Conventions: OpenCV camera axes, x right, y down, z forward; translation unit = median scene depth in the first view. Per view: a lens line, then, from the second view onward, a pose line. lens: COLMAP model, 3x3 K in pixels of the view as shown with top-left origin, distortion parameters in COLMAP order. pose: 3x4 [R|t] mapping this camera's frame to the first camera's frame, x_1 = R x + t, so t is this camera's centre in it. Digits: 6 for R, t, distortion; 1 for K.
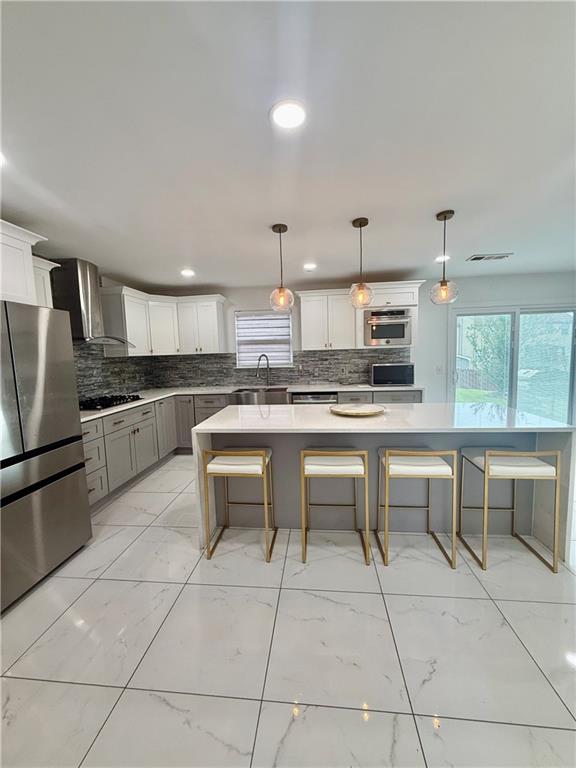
lens RADIAL K [[307.7, 0, 286.9], [0, 307.7, 380.1], [0, 0, 1]] dist [-0.000971, 0.000976]
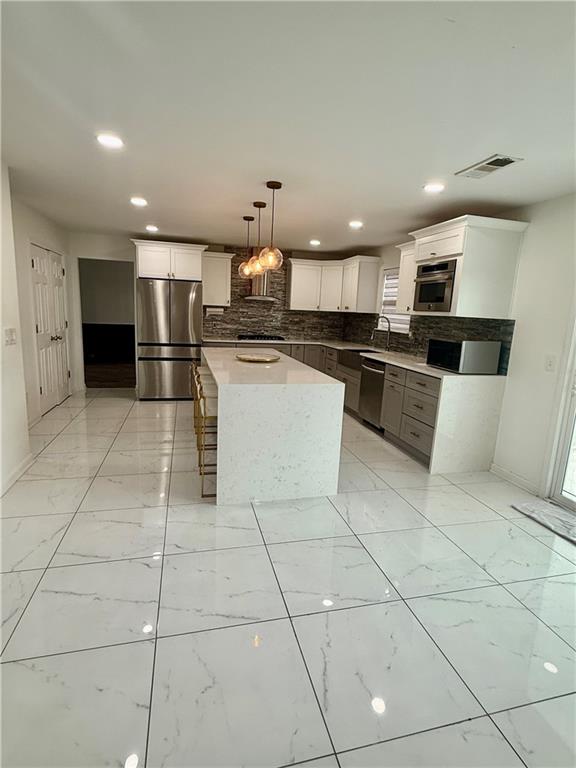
lens RADIAL K [[403.5, 0, 286.8], [0, 403.5, 386.0], [0, 0, 1]] dist [0.004582, 0.000258]
pose [[0.341958, 0.220025, -0.913594, 0.991402], [-0.134292, 0.973666, 0.184227, -0.063026], [0.930070, 0.059690, 0.362501, 0.290187]]
